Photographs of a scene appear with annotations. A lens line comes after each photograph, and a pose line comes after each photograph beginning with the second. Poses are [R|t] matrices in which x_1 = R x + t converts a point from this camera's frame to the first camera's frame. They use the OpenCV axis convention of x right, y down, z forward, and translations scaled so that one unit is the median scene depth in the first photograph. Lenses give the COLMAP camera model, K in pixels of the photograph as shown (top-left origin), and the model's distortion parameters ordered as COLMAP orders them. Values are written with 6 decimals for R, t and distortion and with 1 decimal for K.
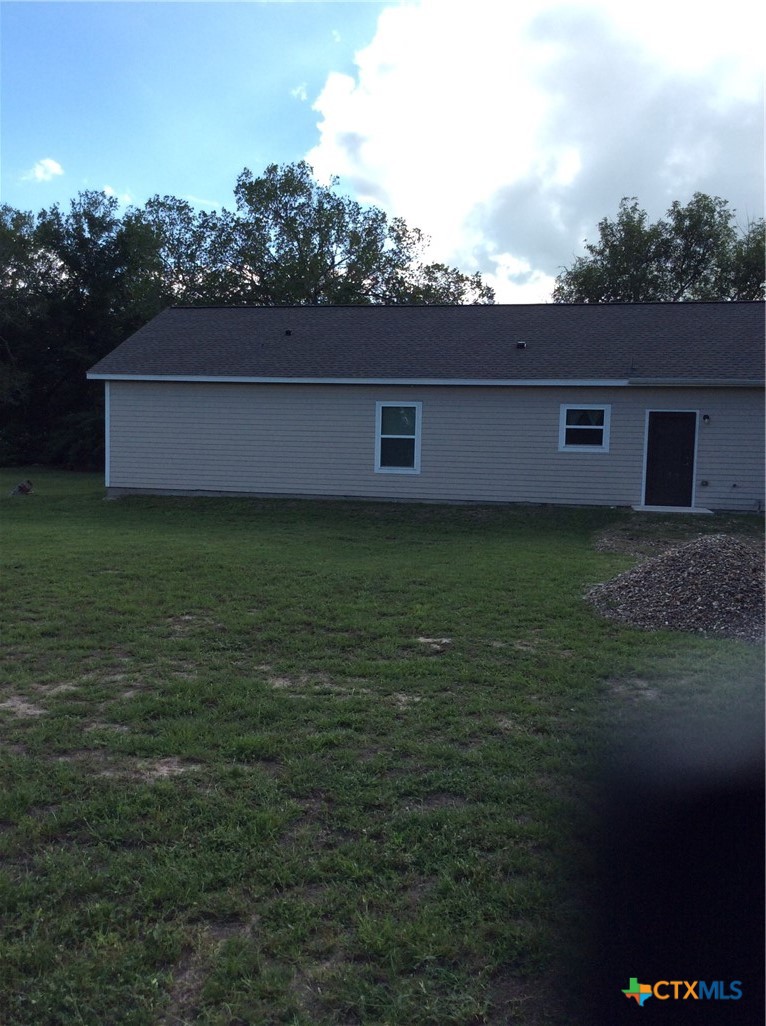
lens RADIAL K [[968.3, 0, 383.0], [0, 968.3, 513.0], [0, 0, 1]] dist [0.016396, 0.003132]
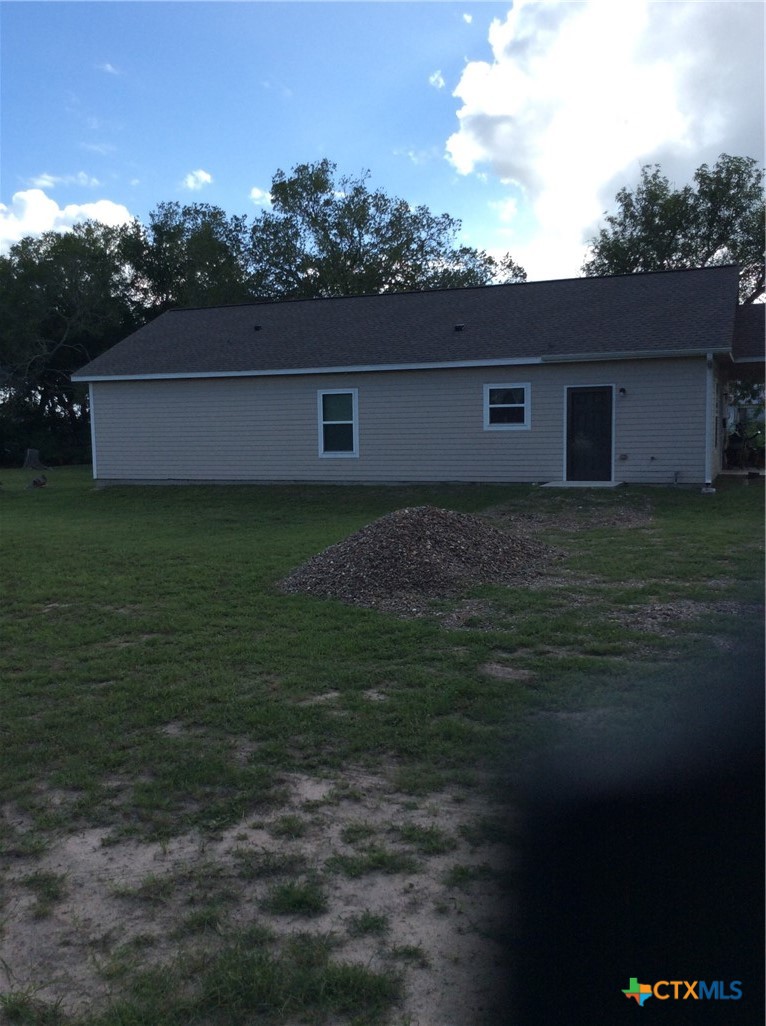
lens RADIAL K [[944.7, 0, 383.0], [0, 944.7, 513.0], [0, 0, 1]] dist [0.022727, 0.002787]
pose [[0.983291, -0.024928, -0.180324, 0.241702], [0.028725, 0.999417, 0.018473, 0.001622], [0.179758, -0.023344, 0.983434, -0.000119]]
